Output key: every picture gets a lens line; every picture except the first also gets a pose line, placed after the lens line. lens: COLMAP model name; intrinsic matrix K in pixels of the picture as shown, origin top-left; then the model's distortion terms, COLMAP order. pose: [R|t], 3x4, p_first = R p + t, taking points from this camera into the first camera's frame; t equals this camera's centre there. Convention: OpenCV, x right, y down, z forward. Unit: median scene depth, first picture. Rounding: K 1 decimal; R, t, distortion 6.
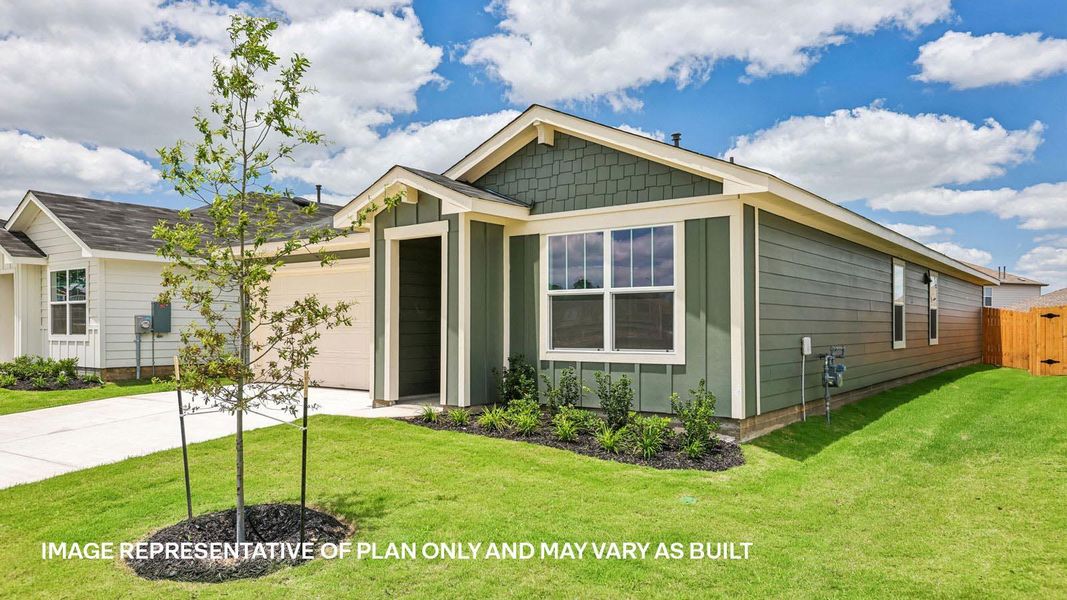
lens RADIAL K [[757.7, 0, 532.3], [0, 757.7, 309.1], [0, 0, 1]] dist [-0.012311, 0.020930]
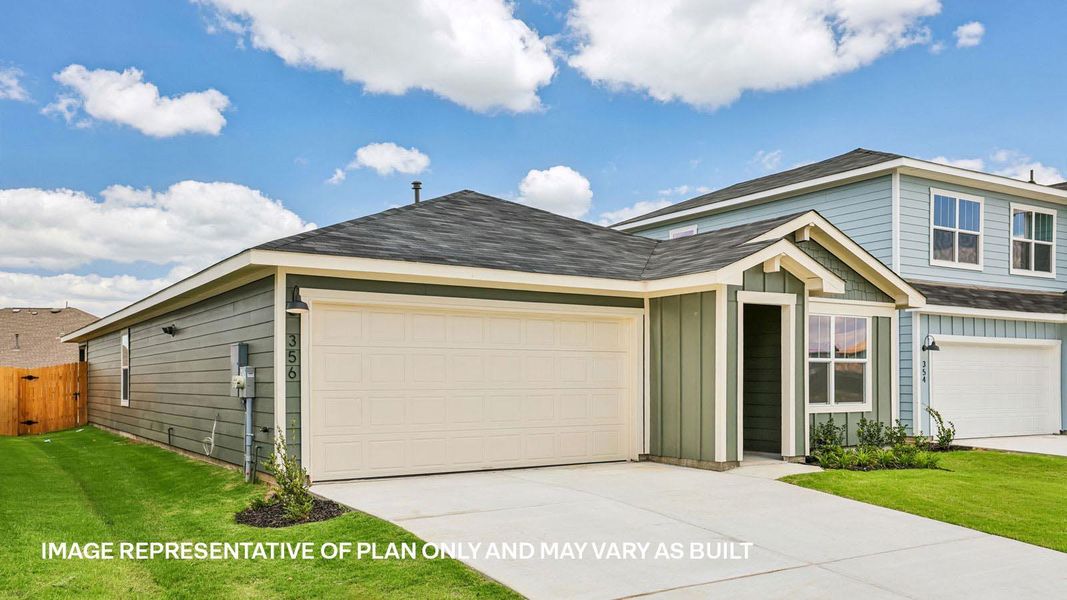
lens RADIAL K [[876.1, 0, 515.0], [0, 876.1, 349.8], [0, 0, 1]] dist [0.011695, 0.017006]
pose [[0.357166, 0.032493, 0.933476, -0.900035], [-0.021876, 0.999412, -0.026418, 0.006422], [-0.933785, -0.010985, 0.357666, 0.553749]]
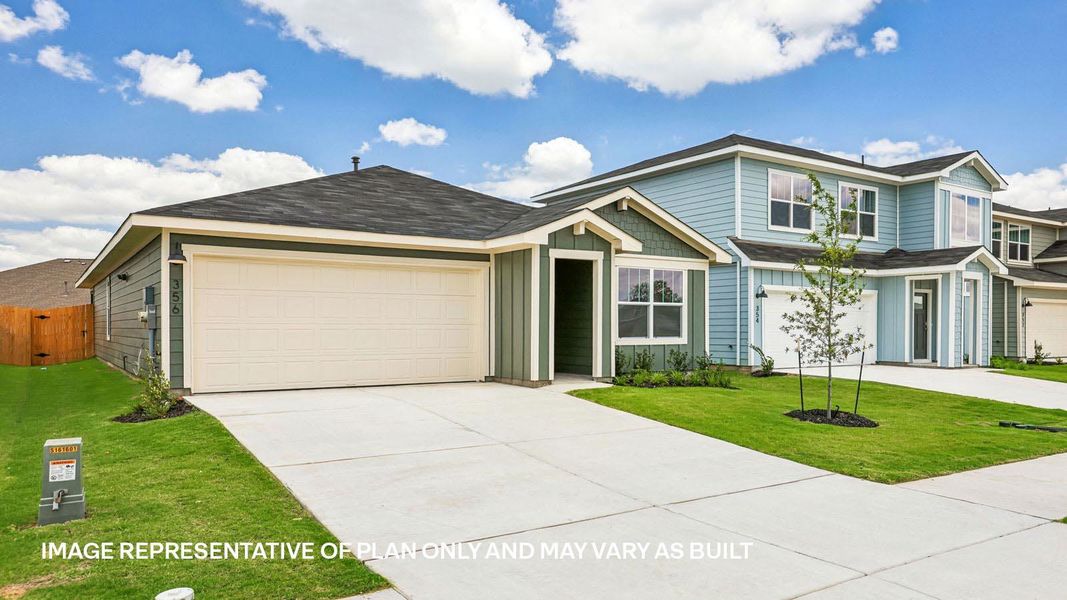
lens RADIAL K [[757.7, 0, 572.0], [0, 757.7, 283.5], [0, 0, 1]] dist [-0.012311, 0.020930]
pose [[0.314400, 0.053064, 0.947806, -0.919795], [-0.025695, 0.998546, -0.047381, 0.009619], [-0.948943, -0.009457, 0.315306, 0.357296]]
